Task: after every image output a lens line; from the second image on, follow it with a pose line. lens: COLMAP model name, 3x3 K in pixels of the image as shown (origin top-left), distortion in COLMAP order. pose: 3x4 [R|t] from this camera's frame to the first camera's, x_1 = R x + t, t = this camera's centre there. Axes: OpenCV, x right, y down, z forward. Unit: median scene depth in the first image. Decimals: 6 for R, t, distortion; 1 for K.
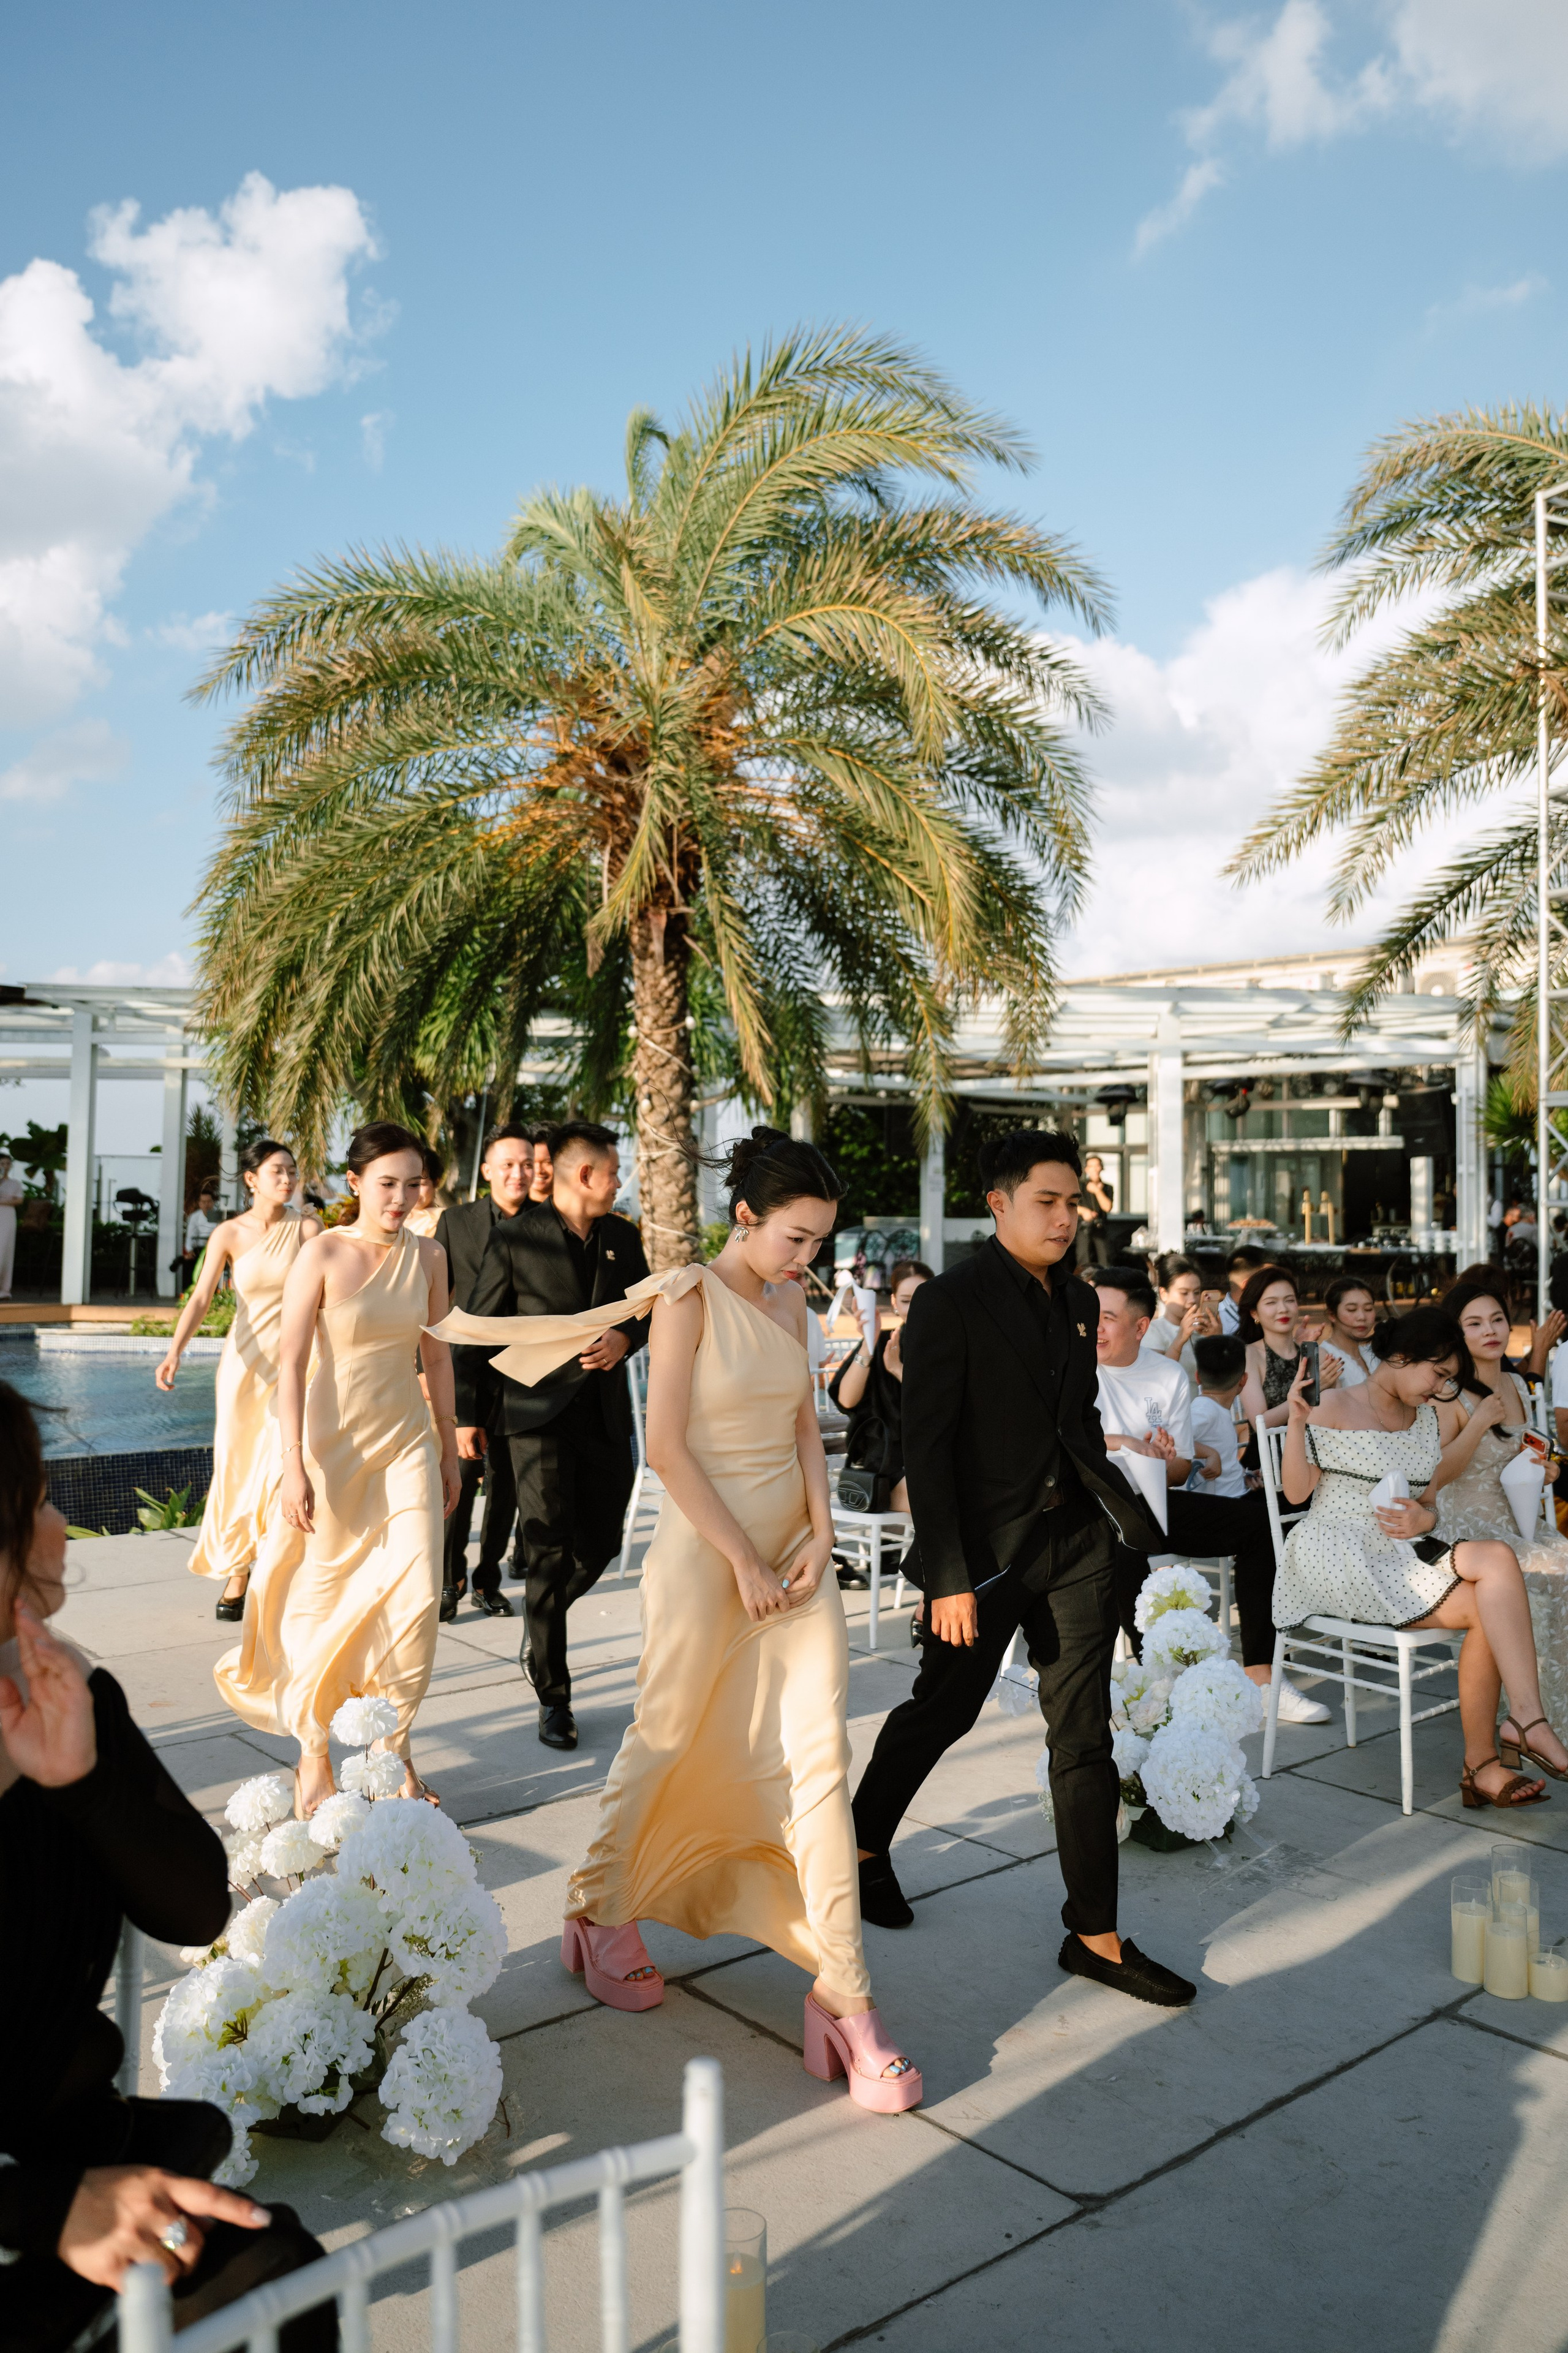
lens RADIAL K [[1885.5, 0, 784.0], [0, 1885.5, 1176.5], [0, 0, 1]] dist [-0.109416, 0.000661]
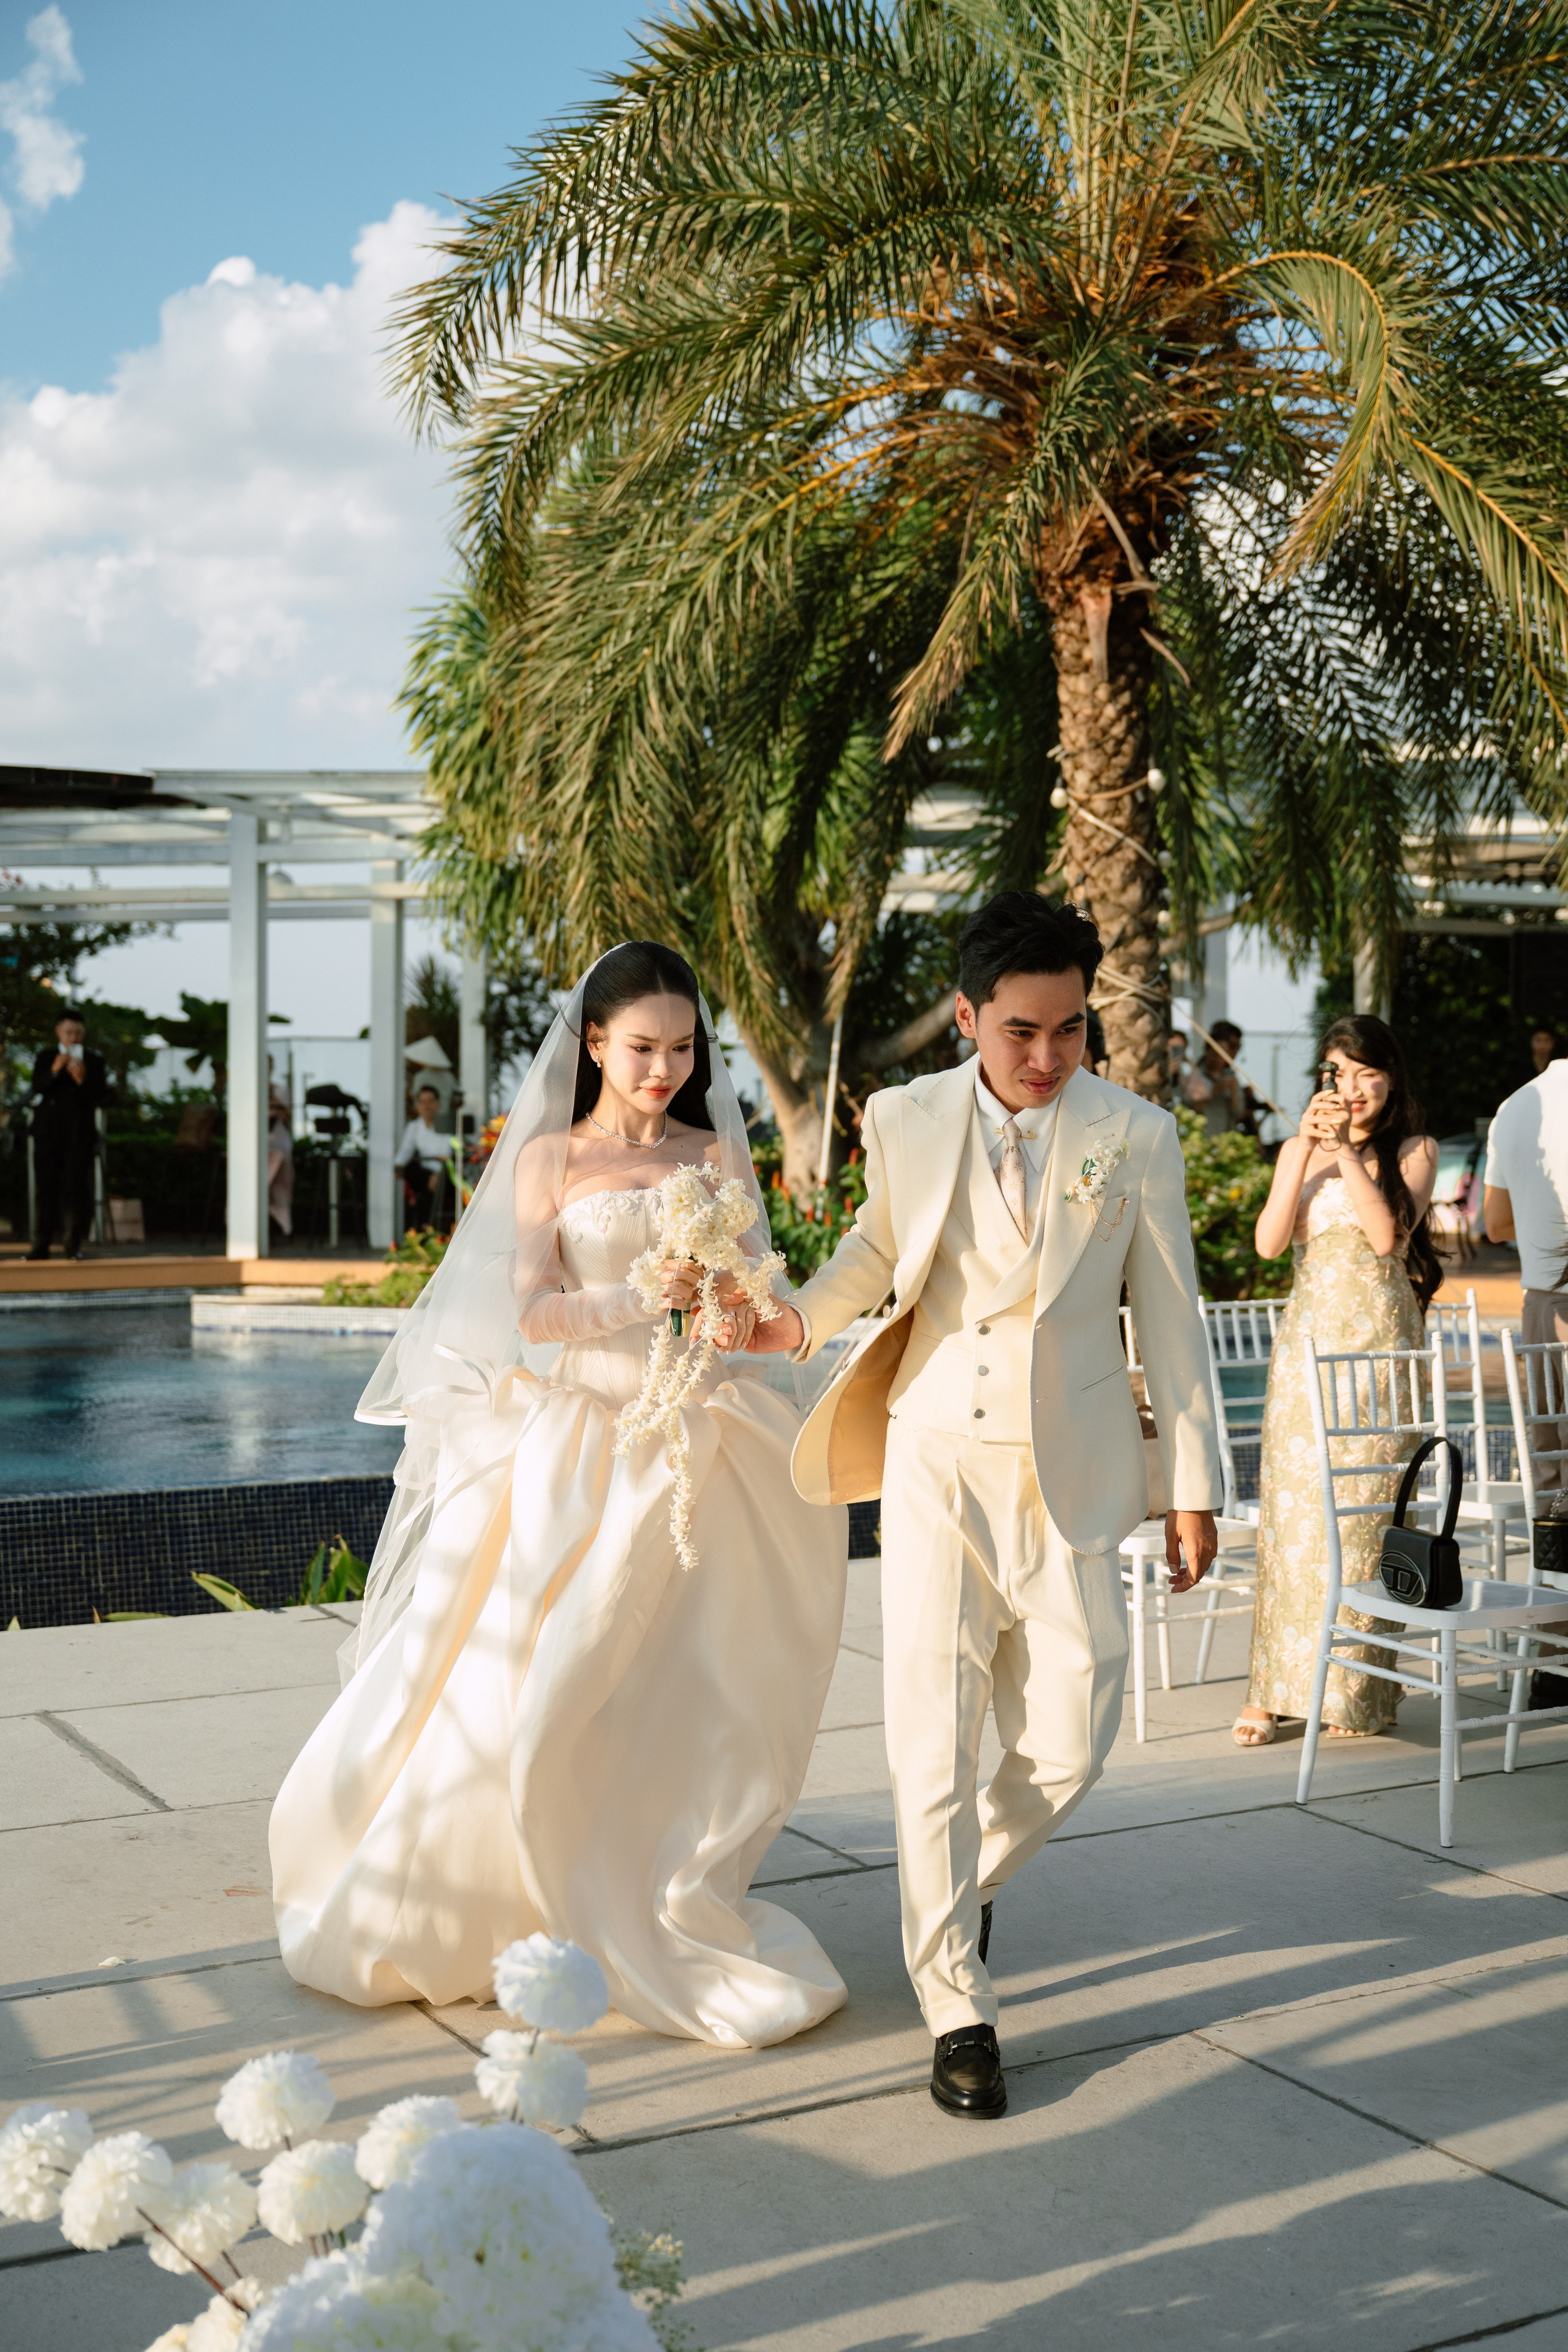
lens RADIAL K [[2609.7, 0, 791.7], [0, 2609.7, 1269.8], [0, 0, 1]] dist [0.009304, 0.000491]
pose [[0.972295, 0.002718, -0.233740, 0.027952], [0.011030, 0.998285, 0.057490, 0.021560], [0.233495, -0.058475, 0.970598, 0.139108]]
